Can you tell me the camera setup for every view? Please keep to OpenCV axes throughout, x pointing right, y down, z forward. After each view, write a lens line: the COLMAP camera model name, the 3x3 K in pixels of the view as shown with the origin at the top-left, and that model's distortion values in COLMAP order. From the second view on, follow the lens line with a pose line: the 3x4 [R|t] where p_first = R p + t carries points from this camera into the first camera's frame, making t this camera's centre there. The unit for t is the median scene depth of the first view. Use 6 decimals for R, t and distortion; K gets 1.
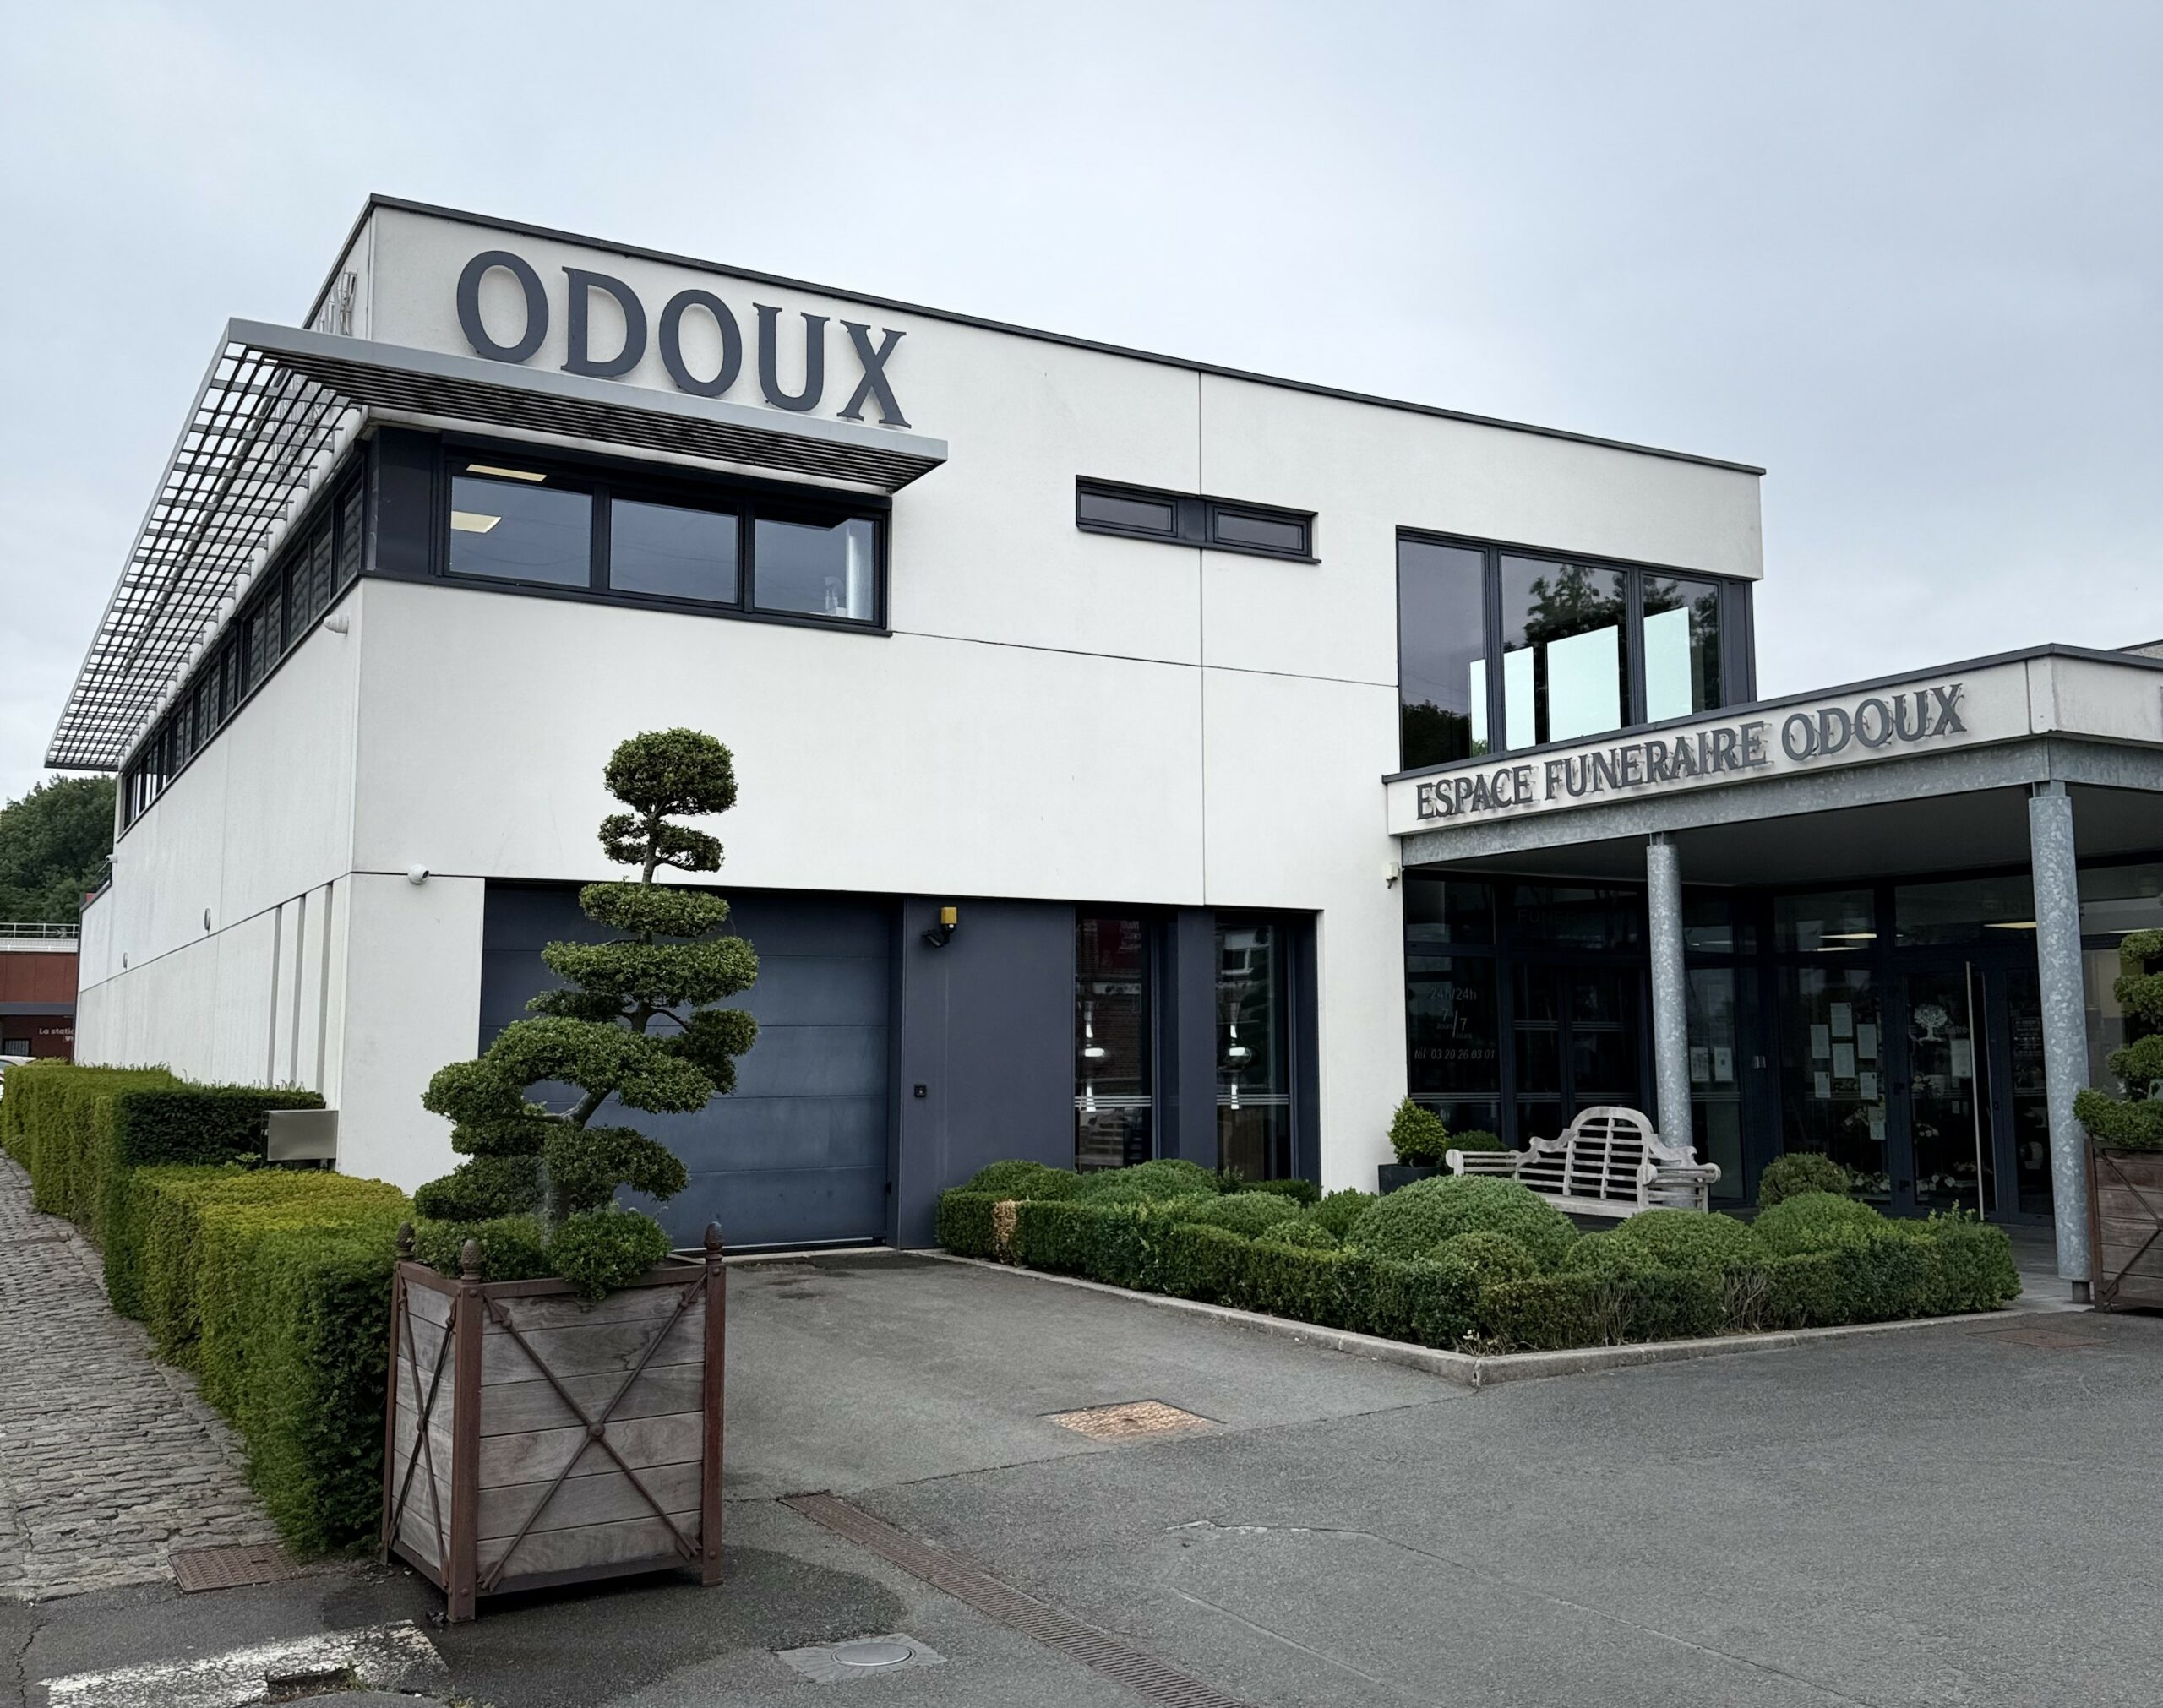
lens RADIAL K [[1998.9, 0, 1081.5], [0, 1998.9, 810.4], [0, 0, 1]] dist [0.168063, -0.338647]
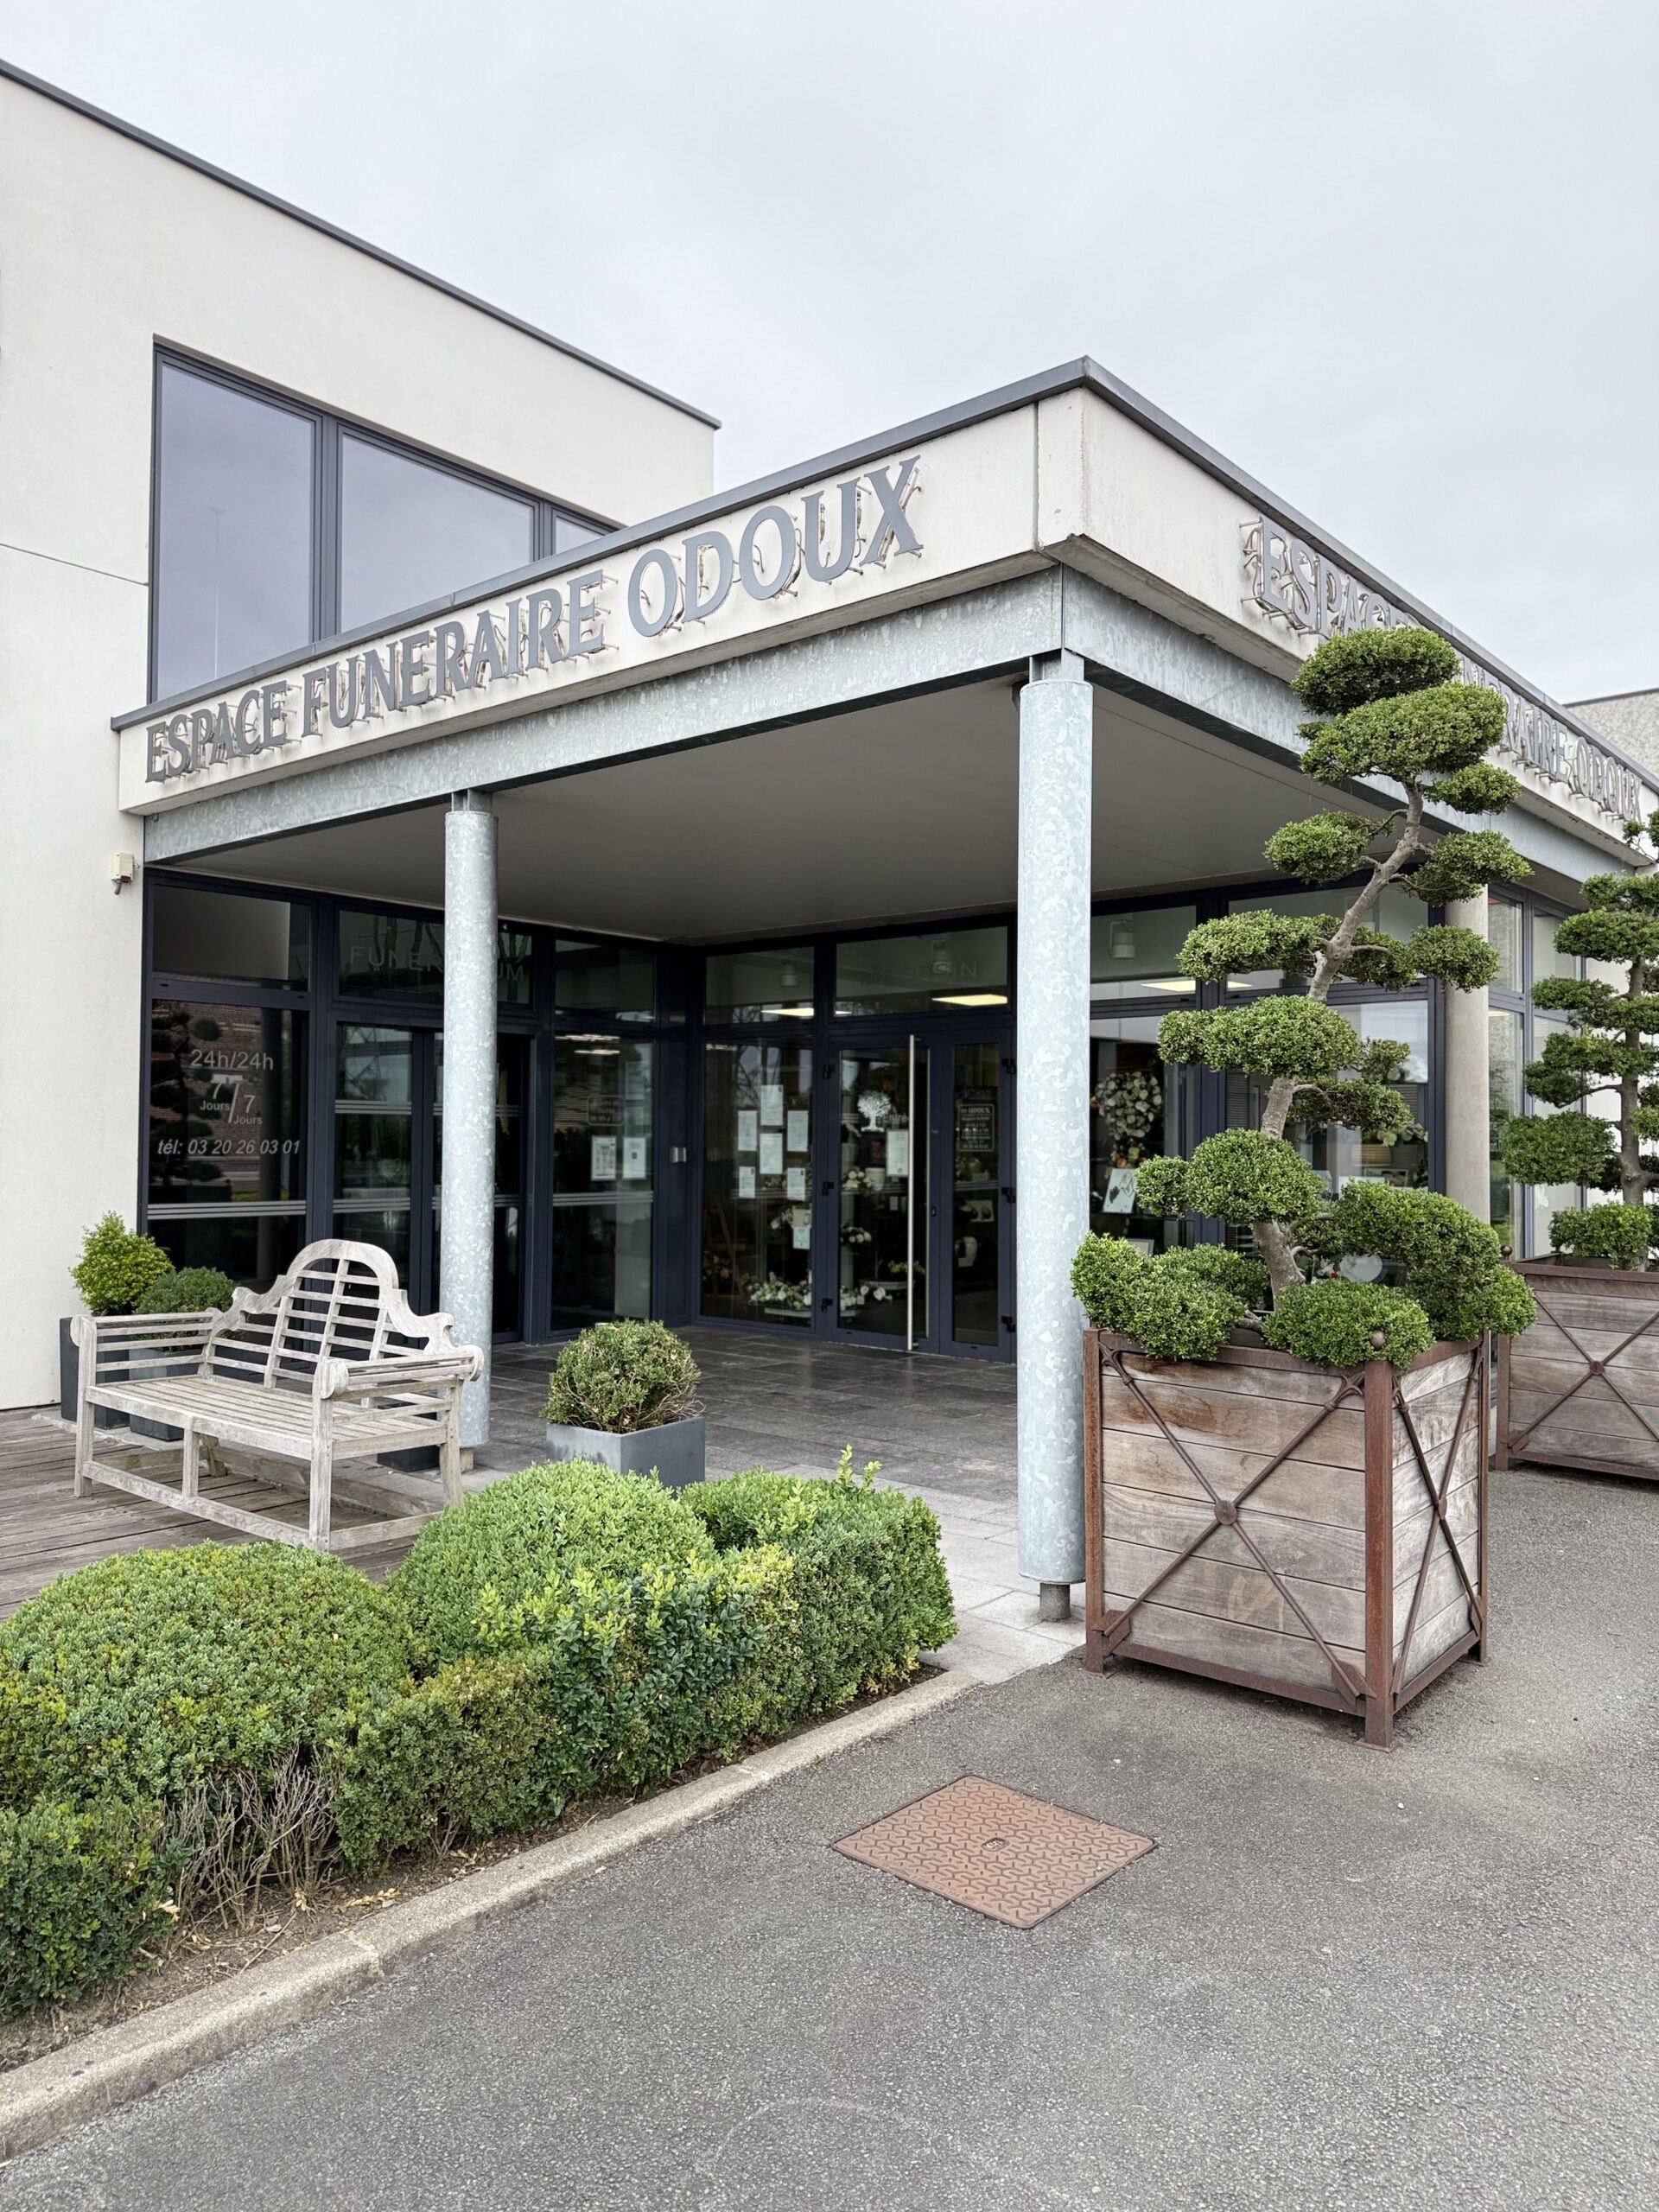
lens RADIAL K [[1519.5, 0, 829.5], [0, 1519.5, 1106.0], [0, 0, 1]] dist [0.111068, -0.185864]
pose [[0.940155, 0.018248, 0.340259, 0.233839], [-0.052474, 0.994407, 0.091658, 0.057262], [-0.336683, -0.104027, 0.935854, 0.521076]]
